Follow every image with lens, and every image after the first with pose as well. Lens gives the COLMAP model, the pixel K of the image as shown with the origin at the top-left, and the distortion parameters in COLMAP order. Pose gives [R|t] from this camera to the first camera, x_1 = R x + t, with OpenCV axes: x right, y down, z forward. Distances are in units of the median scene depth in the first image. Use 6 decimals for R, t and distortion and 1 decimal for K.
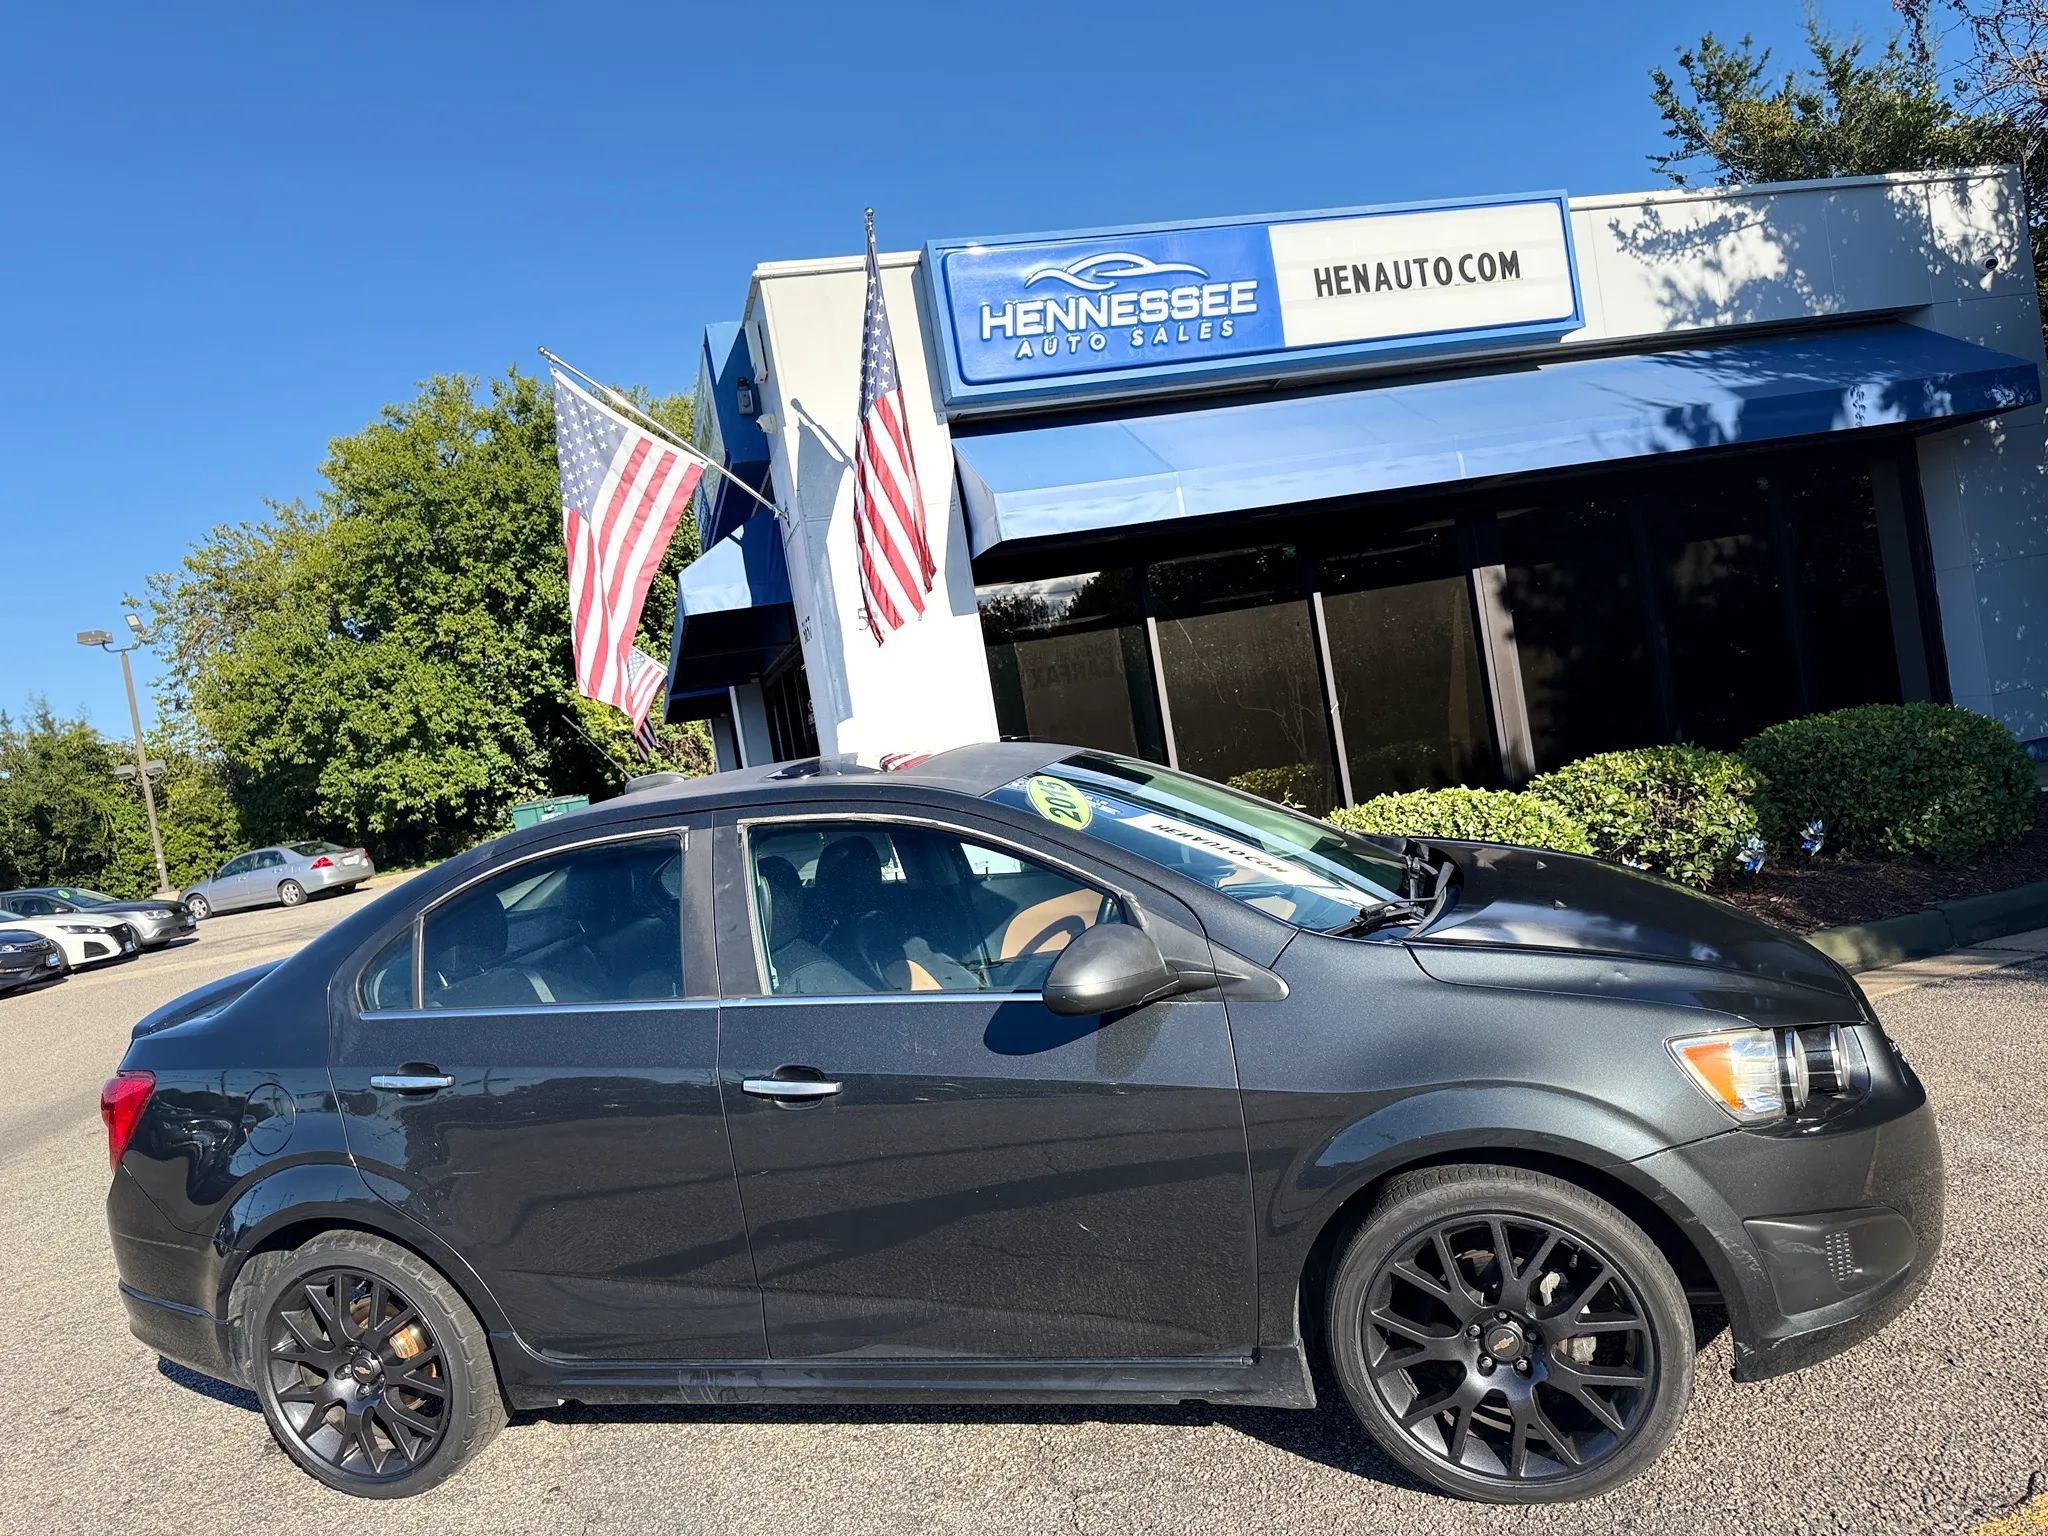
lens RADIAL K [[1477.9, 0, 1009.7], [0, 1477.9, 764.5], [0, 0, 1]] dist [0.014733, -0.019913]
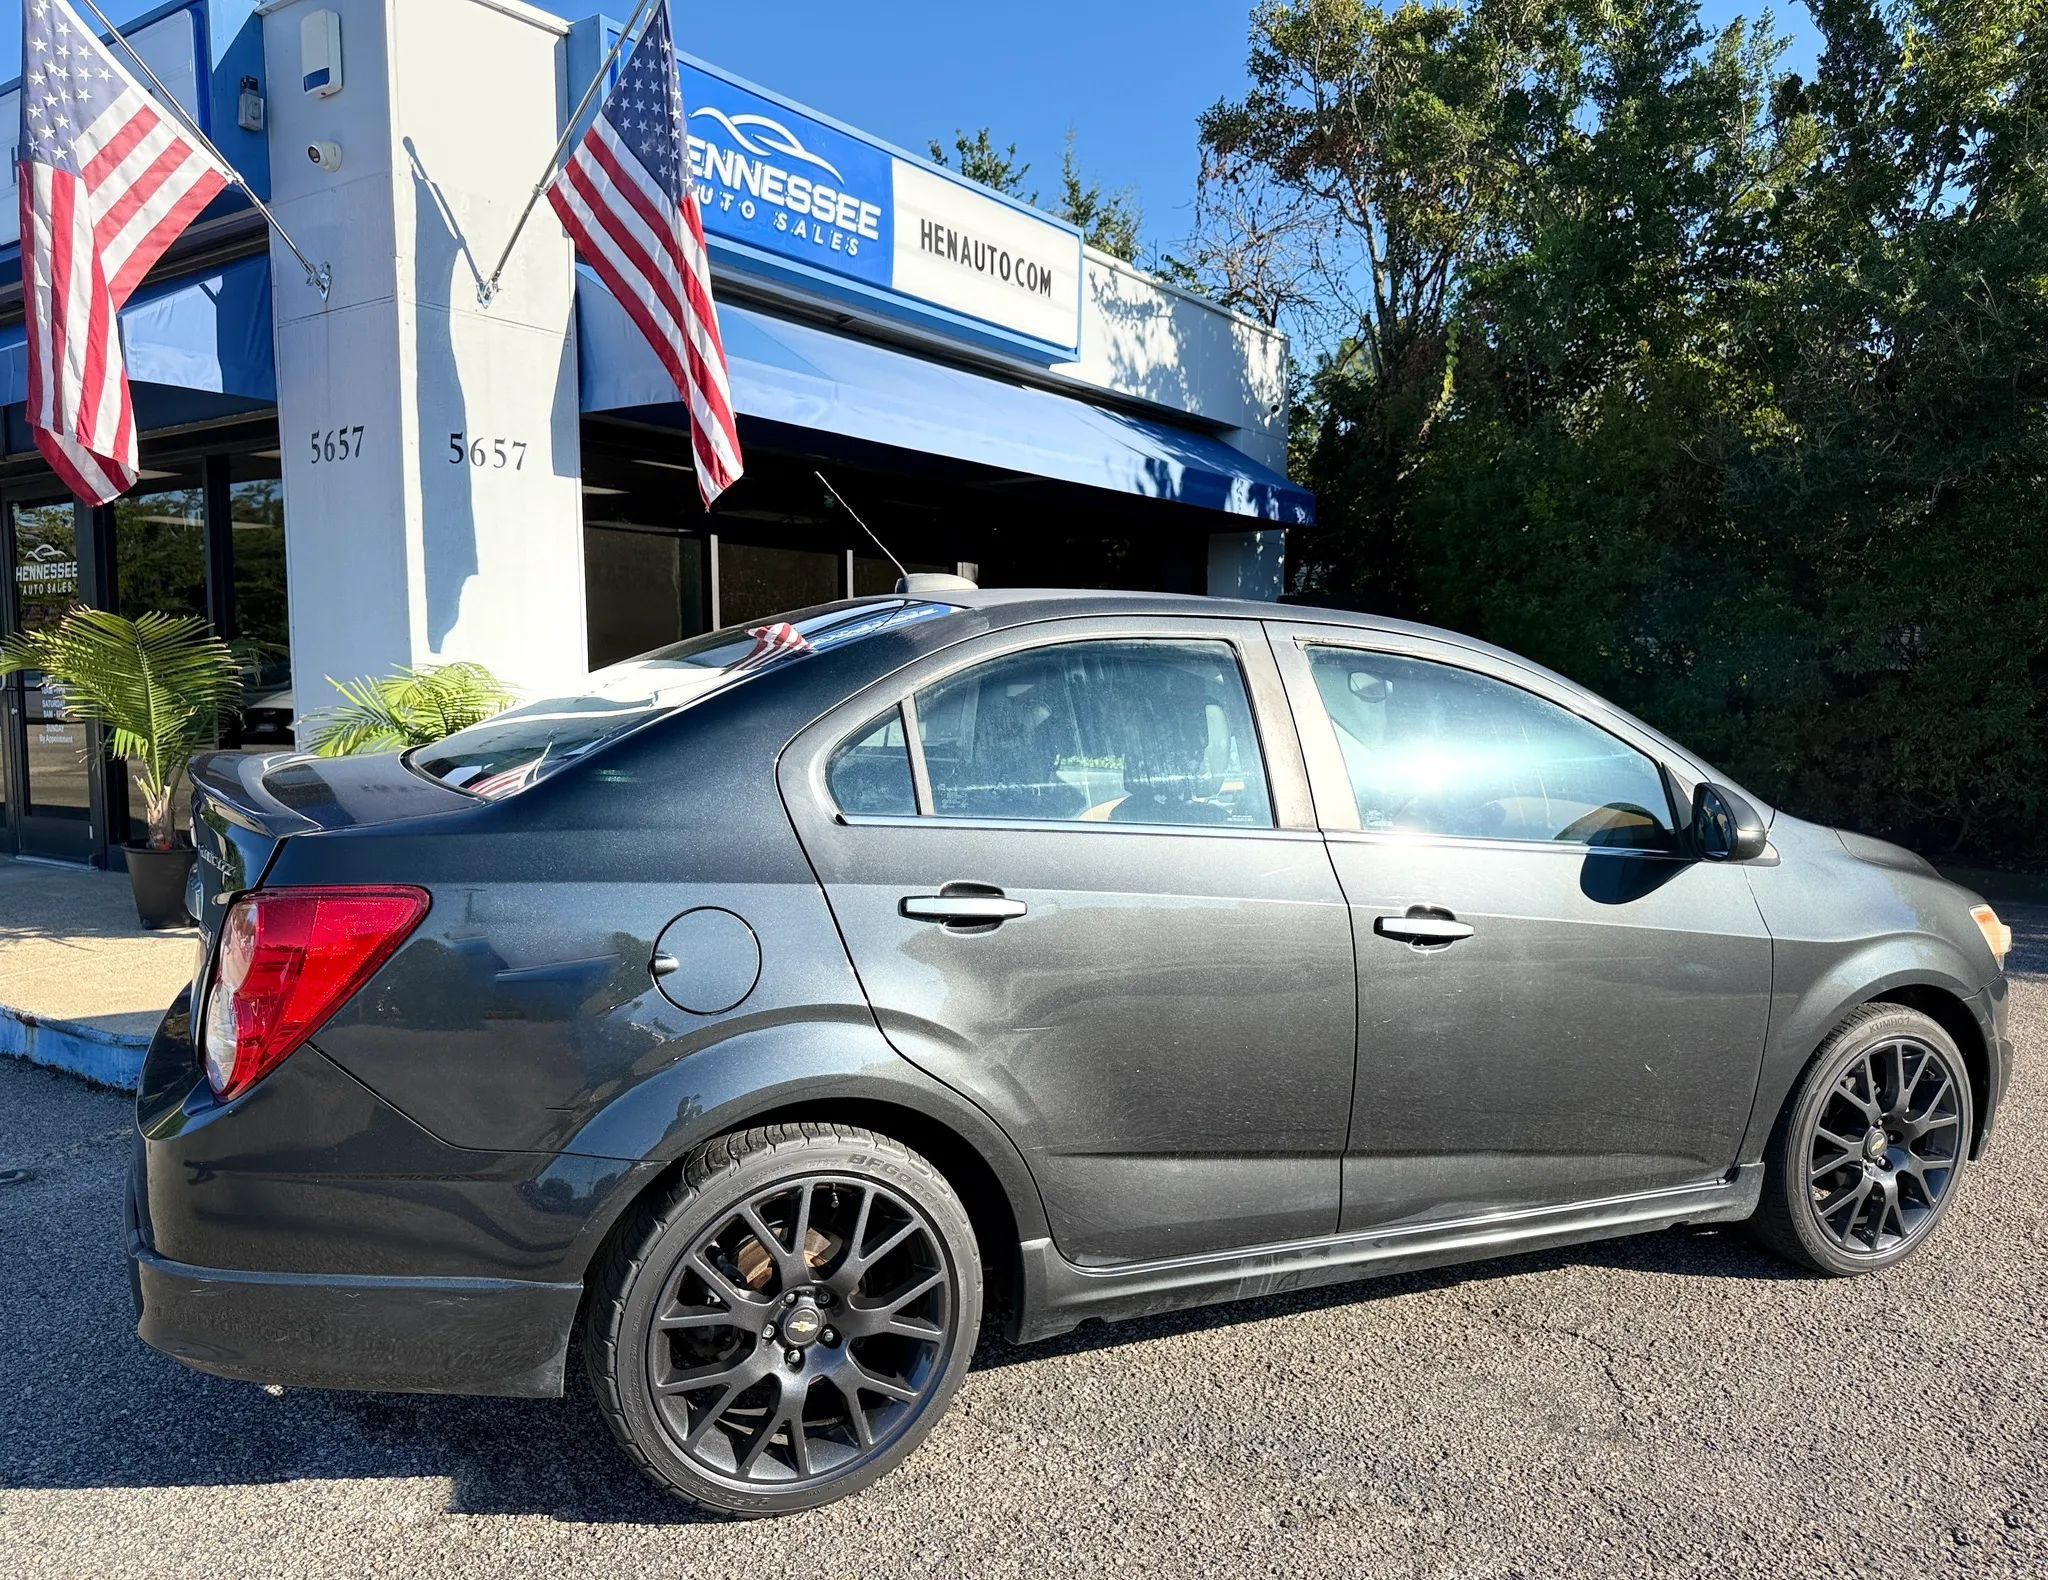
lens RADIAL K [[1533.2, 0, 995.9], [0, 1533.2, 791.8], [0, 0, 1]] dist [0.009952, -0.013087]
pose [[0.746474, 0.114163, 0.655548, -0.321049], [-0.111521, 0.992702, -0.045890, 0.067945], [-0.656002, -0.038852, 0.753758, 0.167474]]
